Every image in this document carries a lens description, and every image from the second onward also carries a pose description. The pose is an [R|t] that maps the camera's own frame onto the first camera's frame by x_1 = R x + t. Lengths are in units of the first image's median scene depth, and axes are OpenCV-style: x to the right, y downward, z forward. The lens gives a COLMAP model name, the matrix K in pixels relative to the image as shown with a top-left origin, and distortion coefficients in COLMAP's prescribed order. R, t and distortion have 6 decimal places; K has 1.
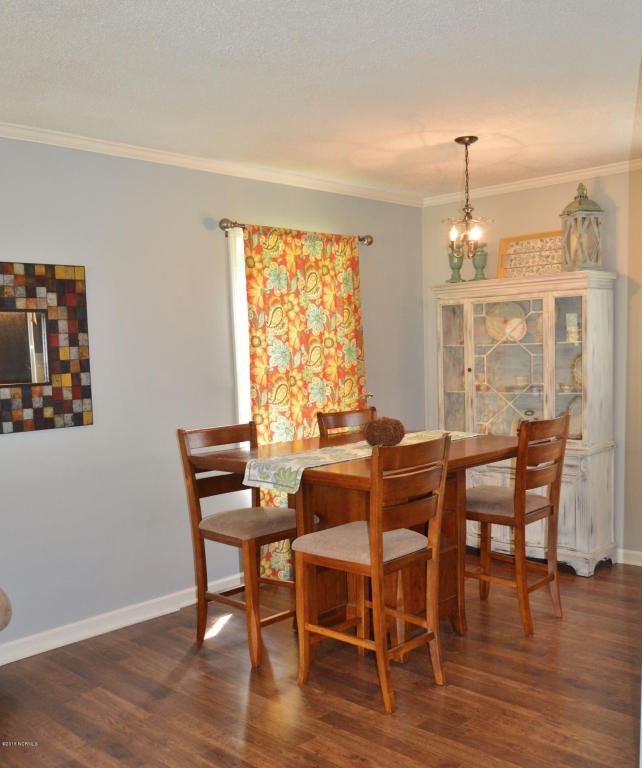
lens RADIAL K [[805.1, 0, 320.3], [0, 805.1, 425.4], [0, 0, 1]] dist [-0.016541, 0.000000]
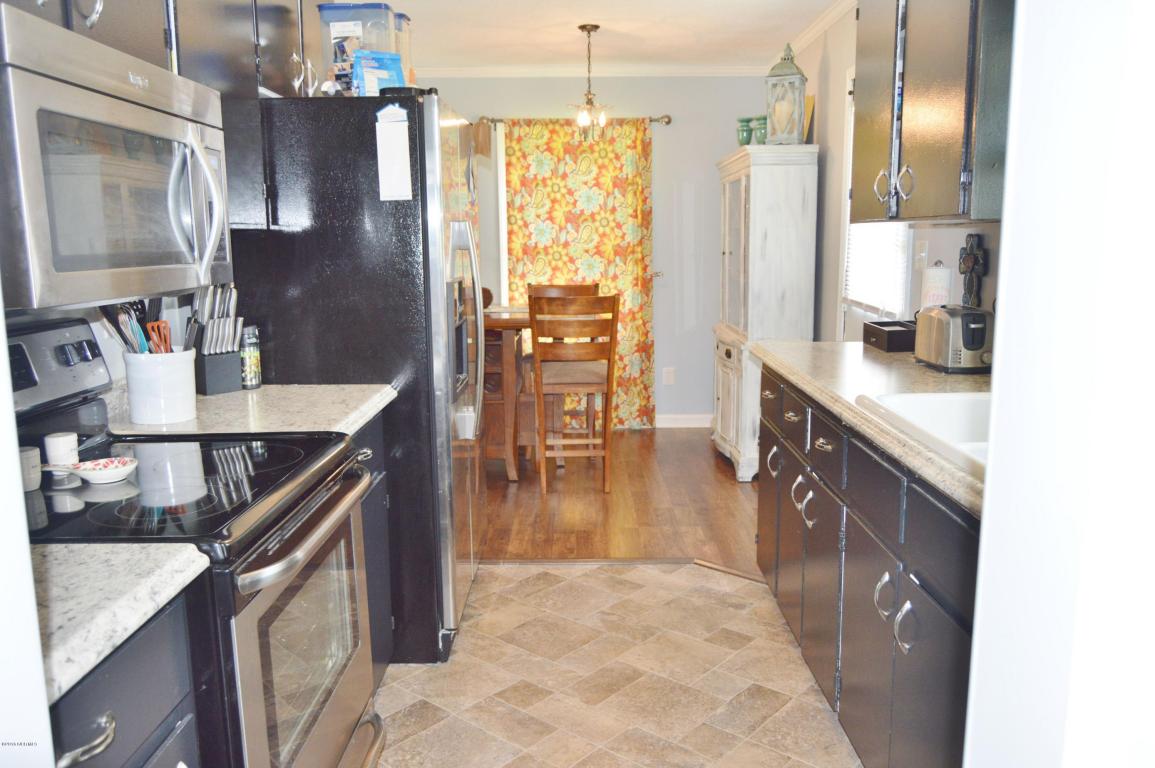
lens RADIAL K [[916.0, 0, 573.1], [0, 916.0, 384.5], [0, 0, 1]] dist [-0.006687, 0.007023]
pose [[0.678047, 0.145193, -0.720535, 1.083082], [-0.087979, 0.989280, 0.116557, -0.033269], [0.729734, -0.015639, 0.683552, 0.164591]]
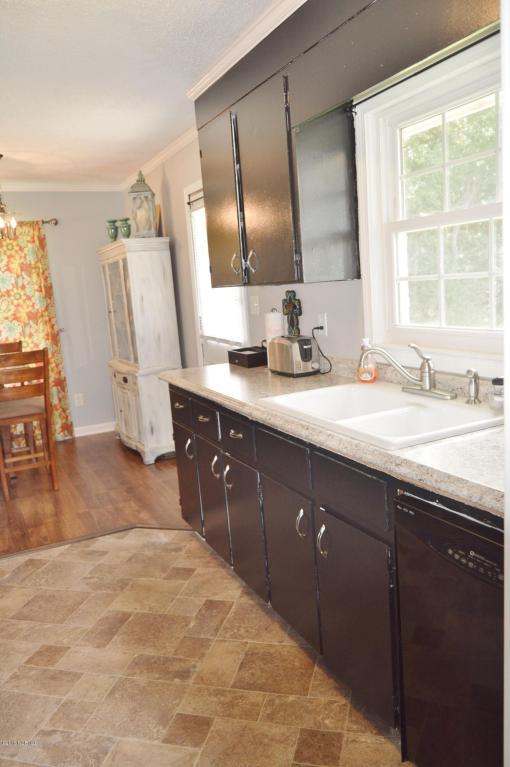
lens RADIAL K [[608.3, 0, 257.3], [0, 608.3, 383.5], [0, 0, 1]] dist [-0.006687, 0.007023]
pose [[0.931224, 0.024497, -0.363622, 1.009105], [0.006305, 0.996506, 0.083281, -0.040367], [0.364392, -0.079846, 0.927816, 0.138684]]
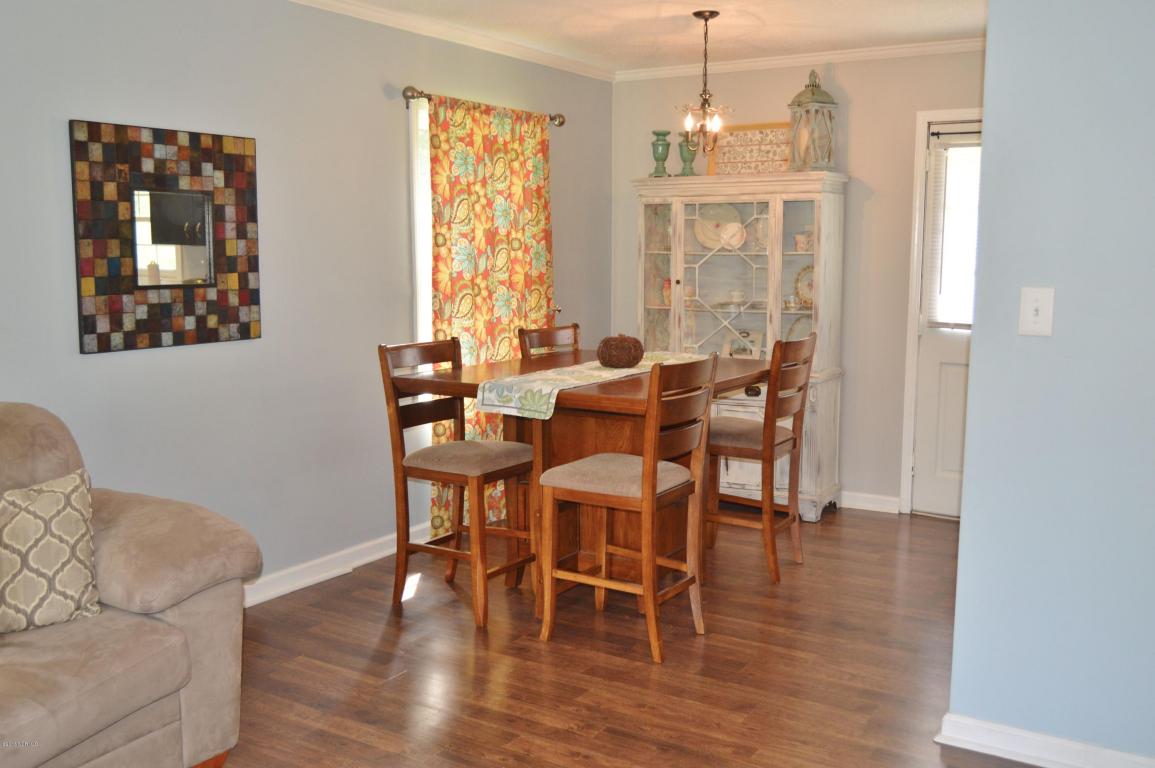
lens RADIAL K [[1090.6, 0, 589.2], [0, 1090.6, 377.8], [0, 0, 1]] dist [-0.019902, -0.001362]
pose [[0.976401, 0.007160, 0.215846, -0.187945], [-0.011409, 0.999765, 0.018448, 0.014040], [-0.215663, -0.020475, 0.976253, -0.118427]]
